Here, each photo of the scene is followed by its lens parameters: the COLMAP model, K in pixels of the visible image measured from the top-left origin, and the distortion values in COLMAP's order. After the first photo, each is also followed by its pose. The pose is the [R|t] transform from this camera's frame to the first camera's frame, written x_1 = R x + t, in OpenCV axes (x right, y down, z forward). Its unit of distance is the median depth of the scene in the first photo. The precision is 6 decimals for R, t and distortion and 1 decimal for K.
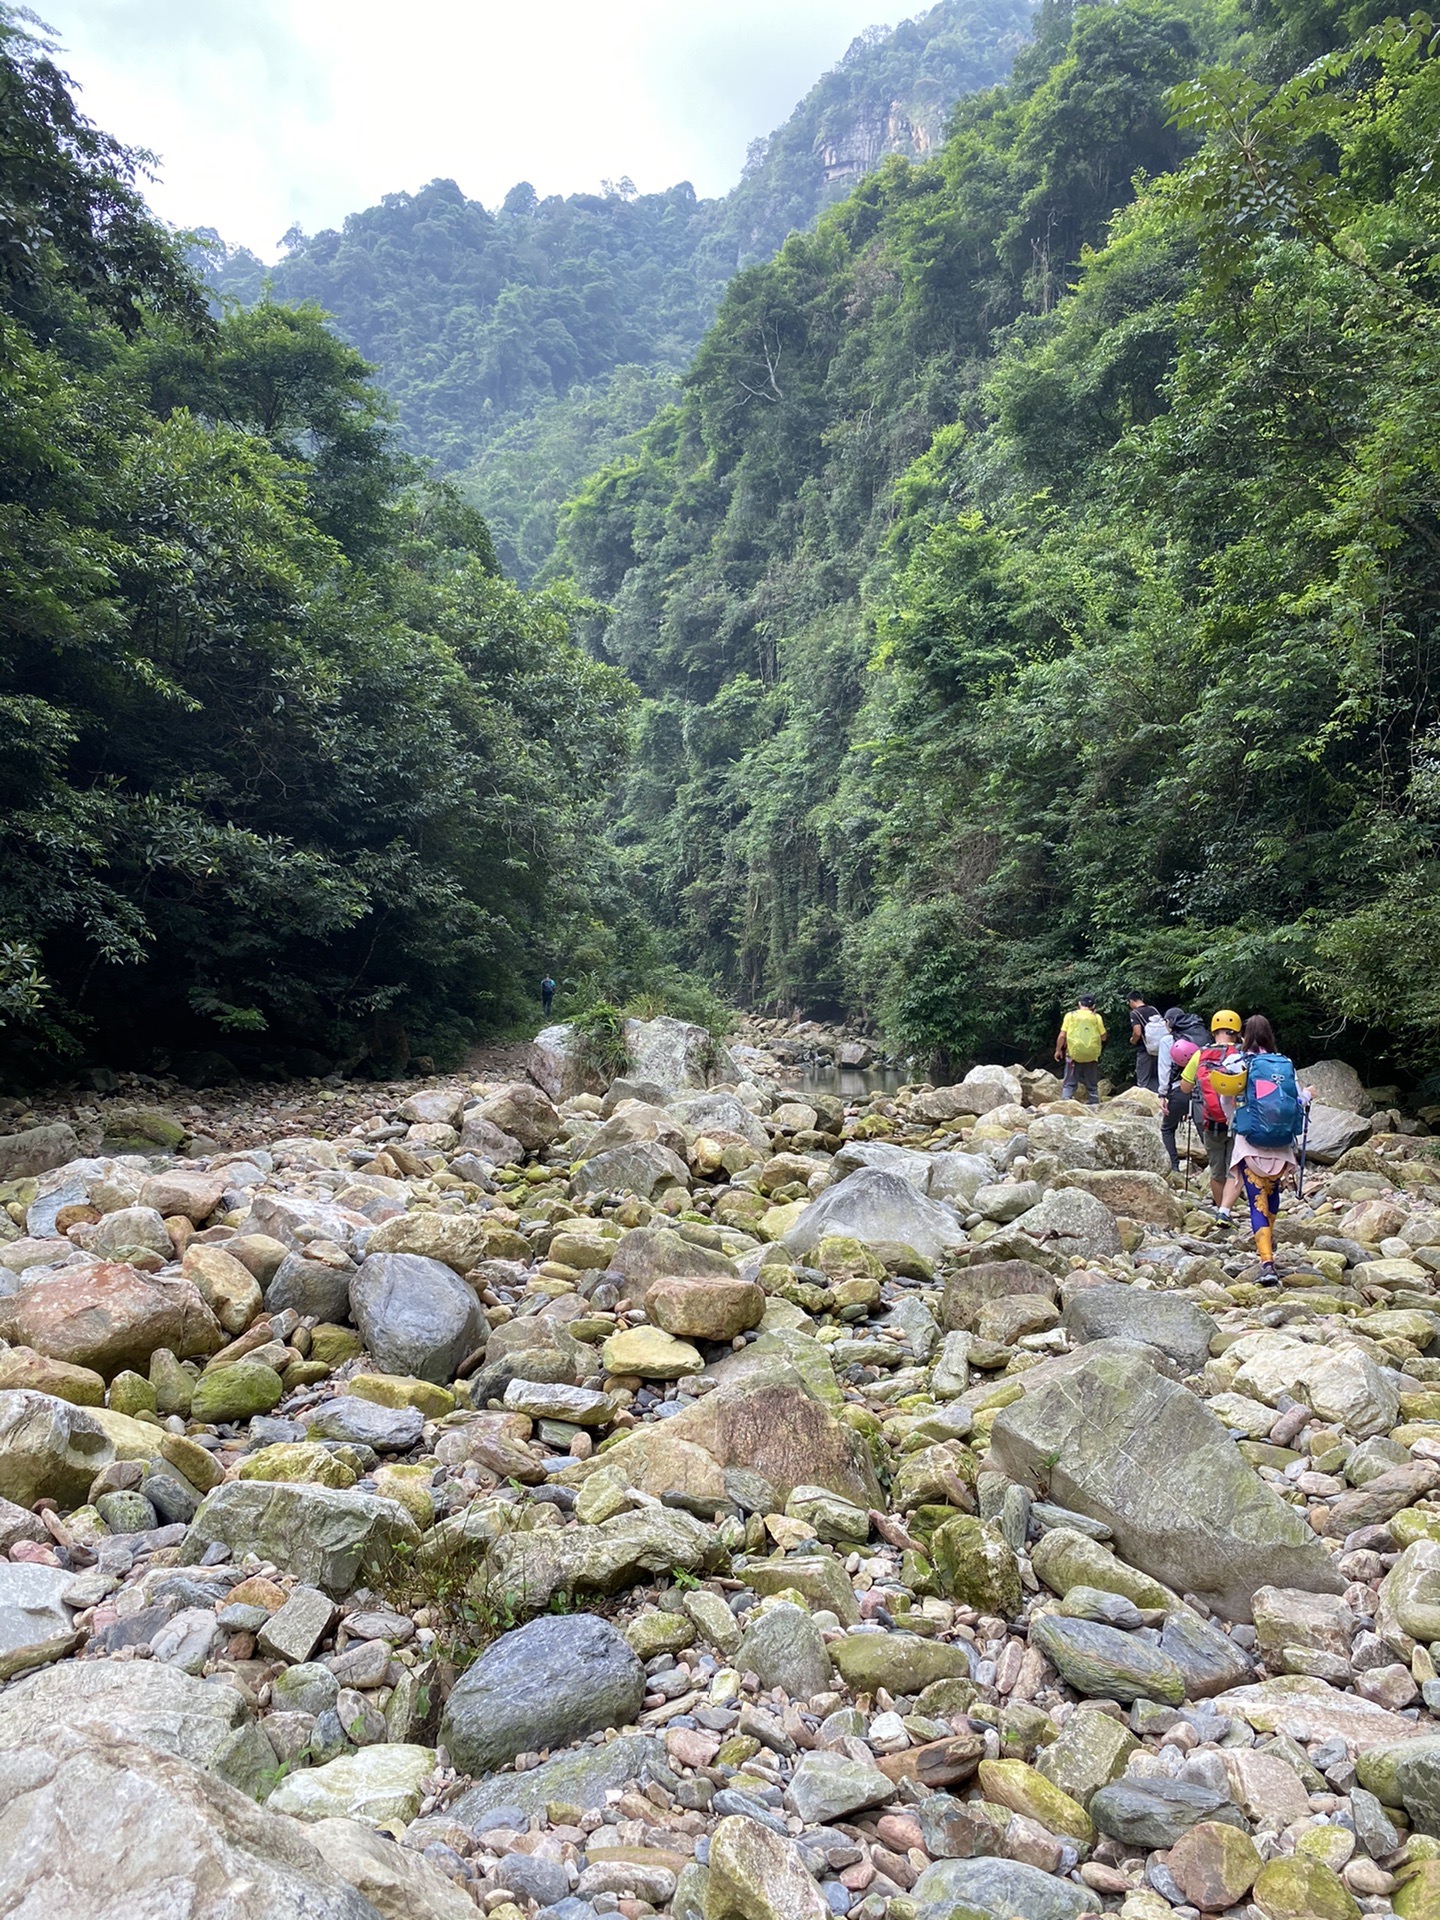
lens RADIAL K [[1496.1, 0, 720.0], [0, 1496.1, 960.0], [0, 0, 1]] dist [-0.009328, -0.008683]
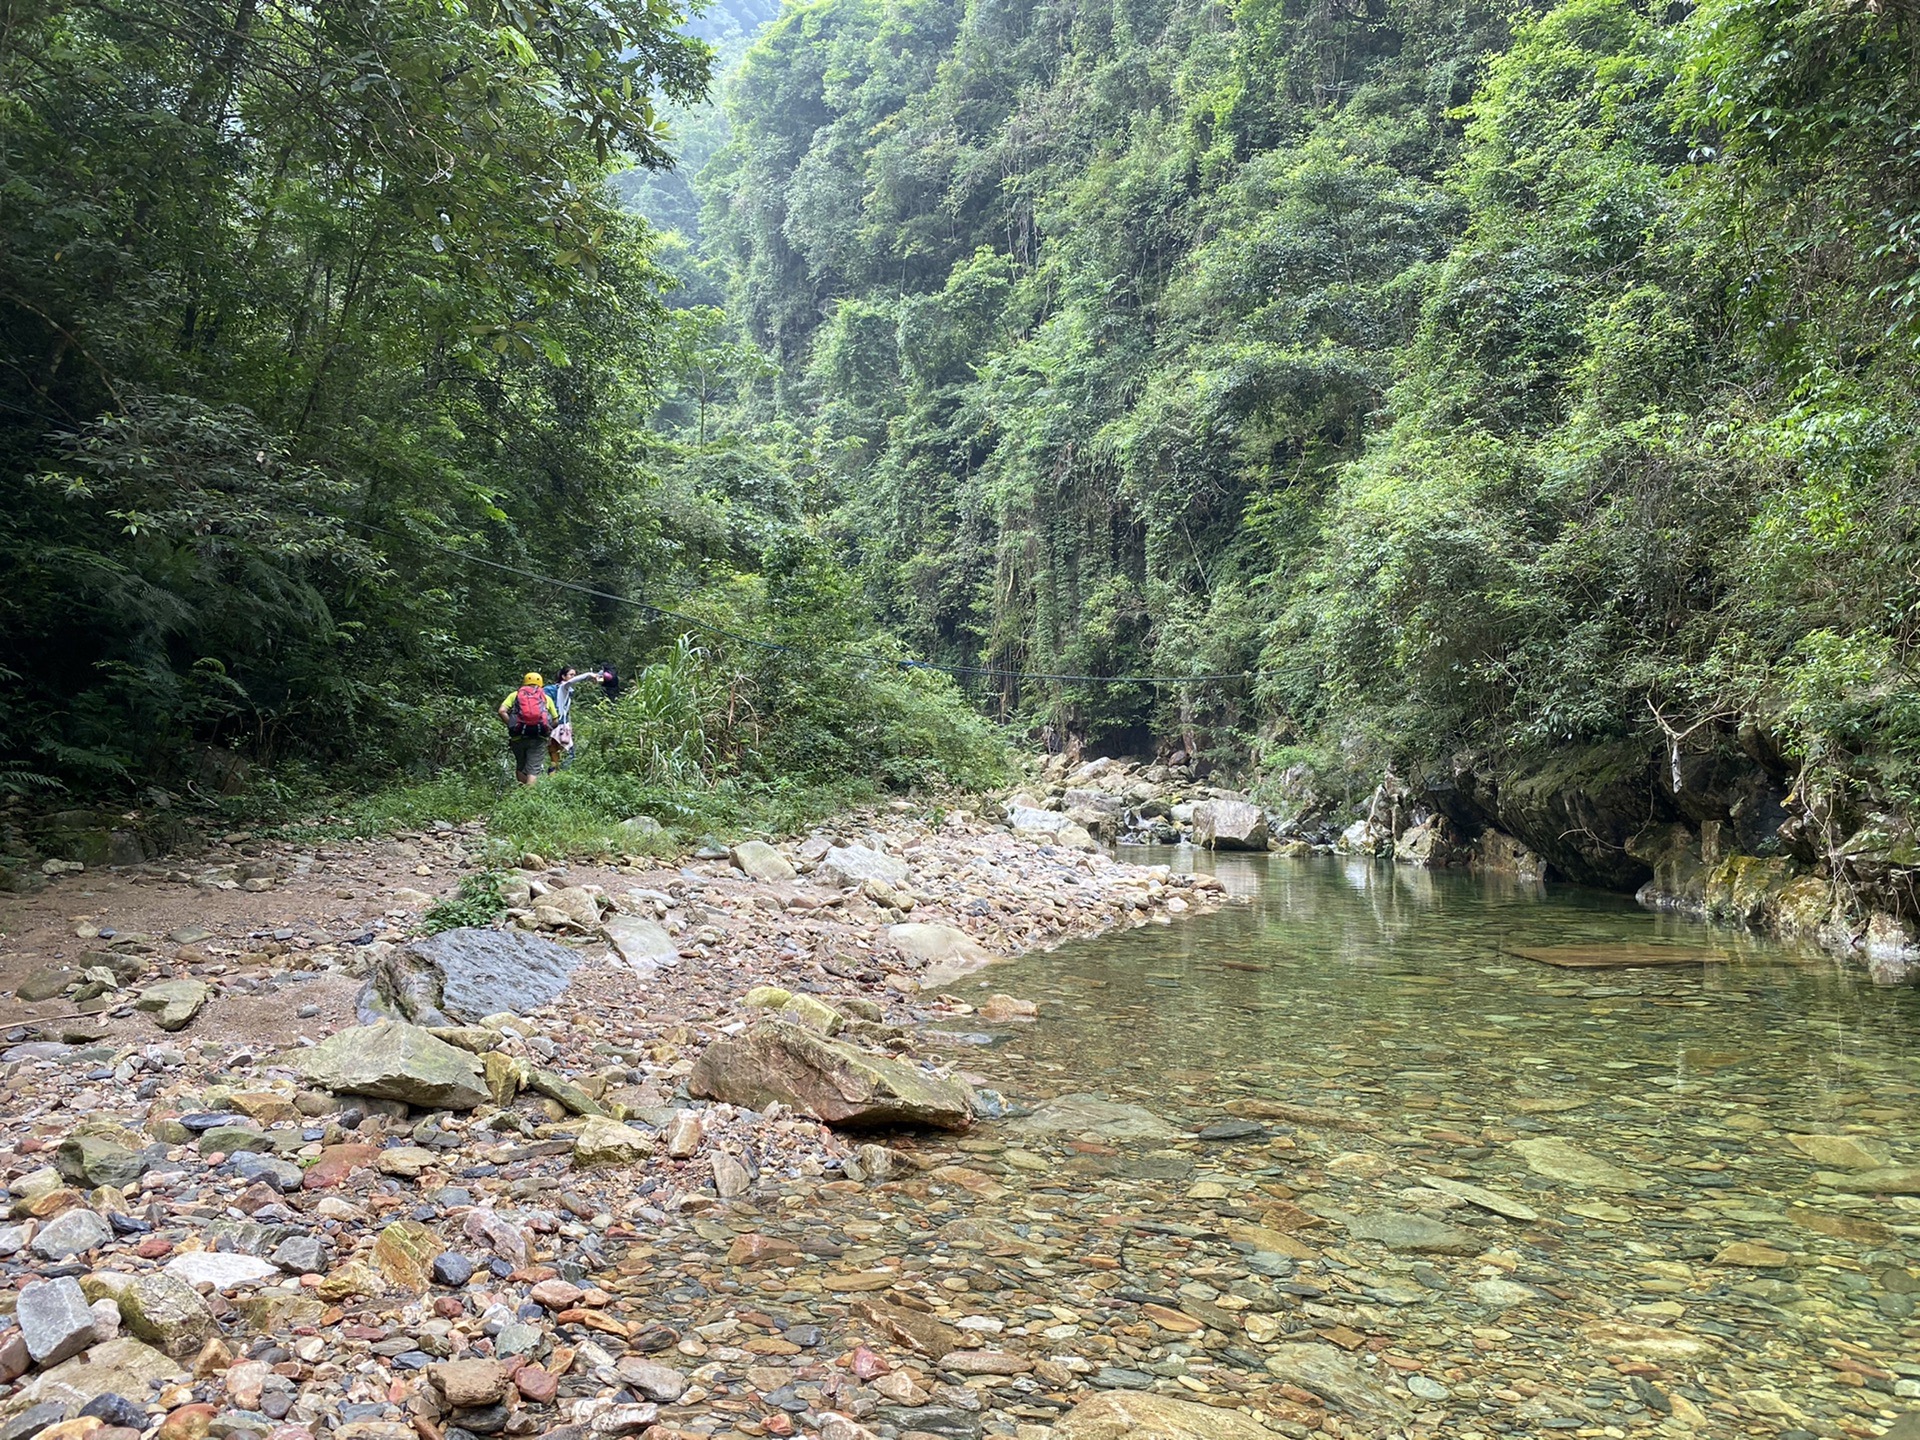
lens RADIAL K [[1496.1, 0, 960.0], [0, 1496.1, 720.0], [0, 0, 1]] dist [-0.009328, -0.008683]
pose [[0.999770, -0.006608, 0.020413, -0.011513], [0.006290, 0.999858, 0.015613, 0.012660], [-0.020513, -0.015481, 0.999670, 0.320076]]
